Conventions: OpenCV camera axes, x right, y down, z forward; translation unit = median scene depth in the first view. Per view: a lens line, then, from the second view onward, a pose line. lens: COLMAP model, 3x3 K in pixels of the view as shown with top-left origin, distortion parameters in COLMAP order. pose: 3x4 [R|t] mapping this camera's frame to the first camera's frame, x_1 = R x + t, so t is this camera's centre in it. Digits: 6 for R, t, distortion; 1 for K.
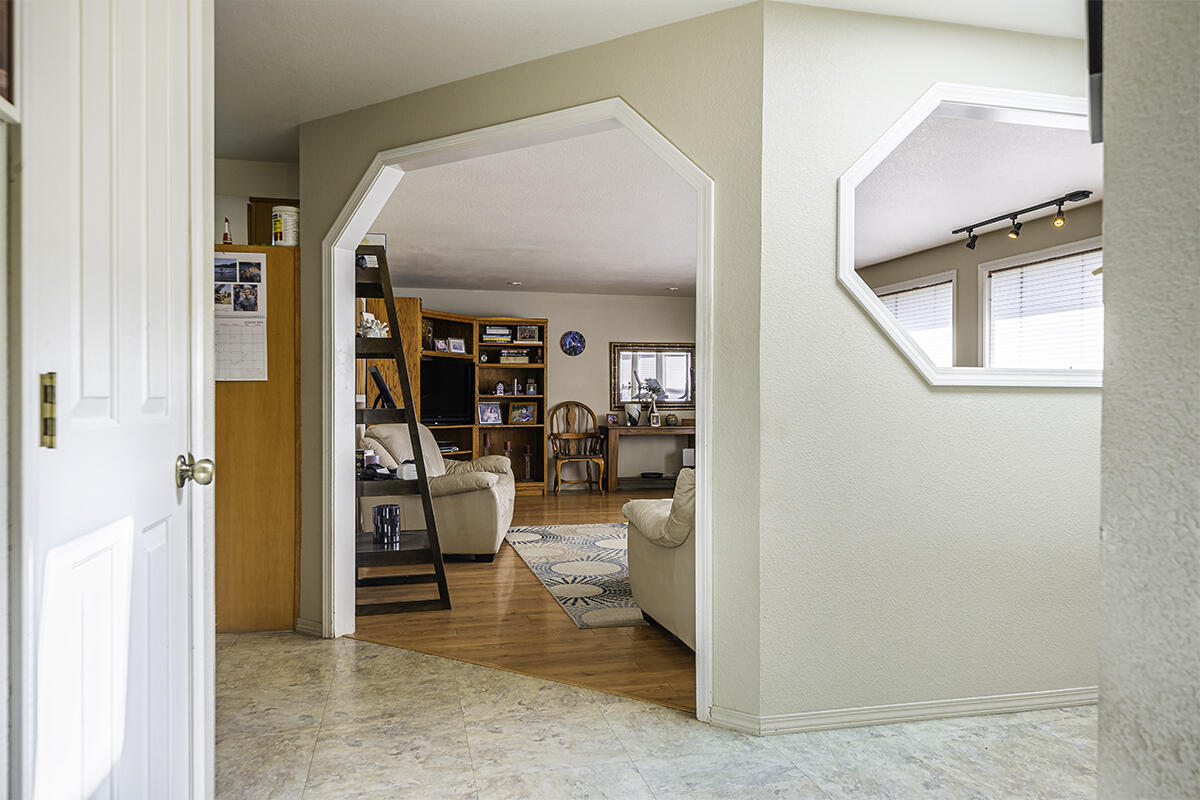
lens RADIAL K [[834.6, 0, 599.3], [0, 834.6, 399.1], [0, 0, 1]] dist [-0.000058, 0.000025]
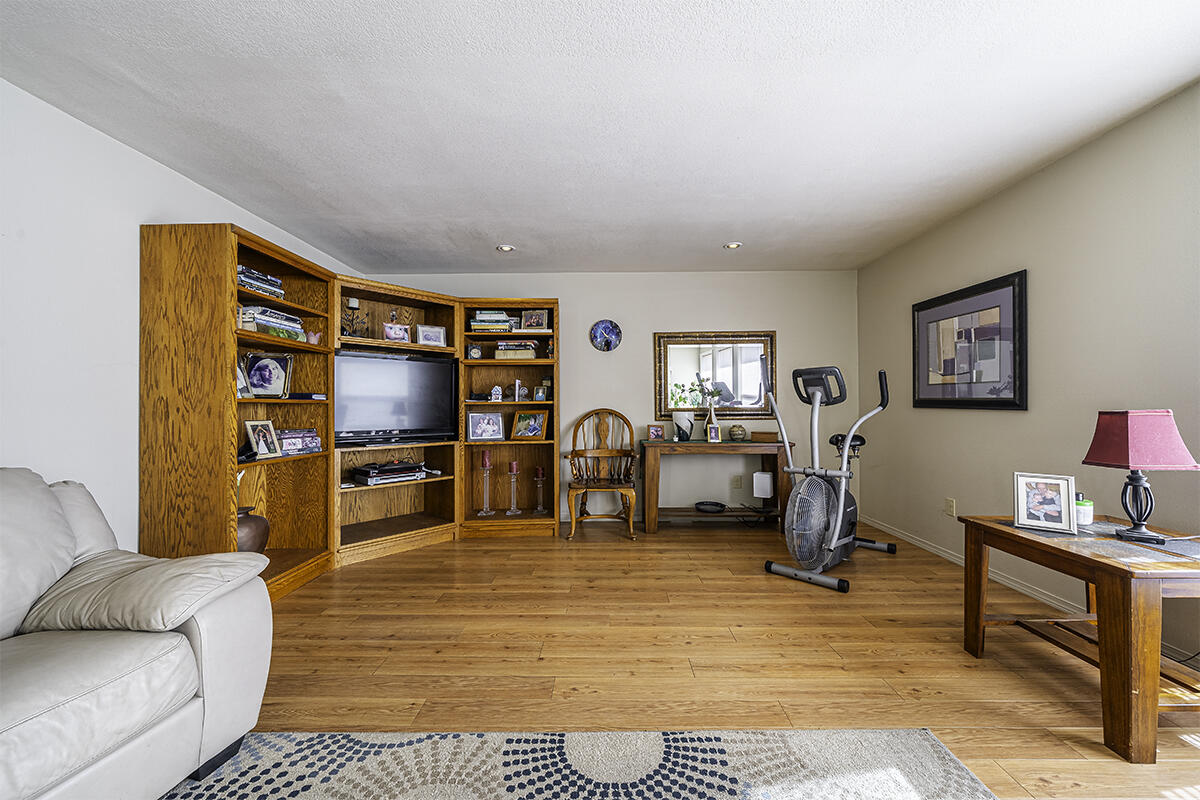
lens RADIAL K [[452.1, 0, 600.8], [0, 452.1, 398.5], [0, 0, 1]] dist [-0.000504, -0.000031]
pose [[0.969348, -0.010899, -0.245451, 0.072127], [0.006631, 0.999812, -0.018209, 0.000731], [0.245603, 0.016023, 0.969238, 0.615700]]
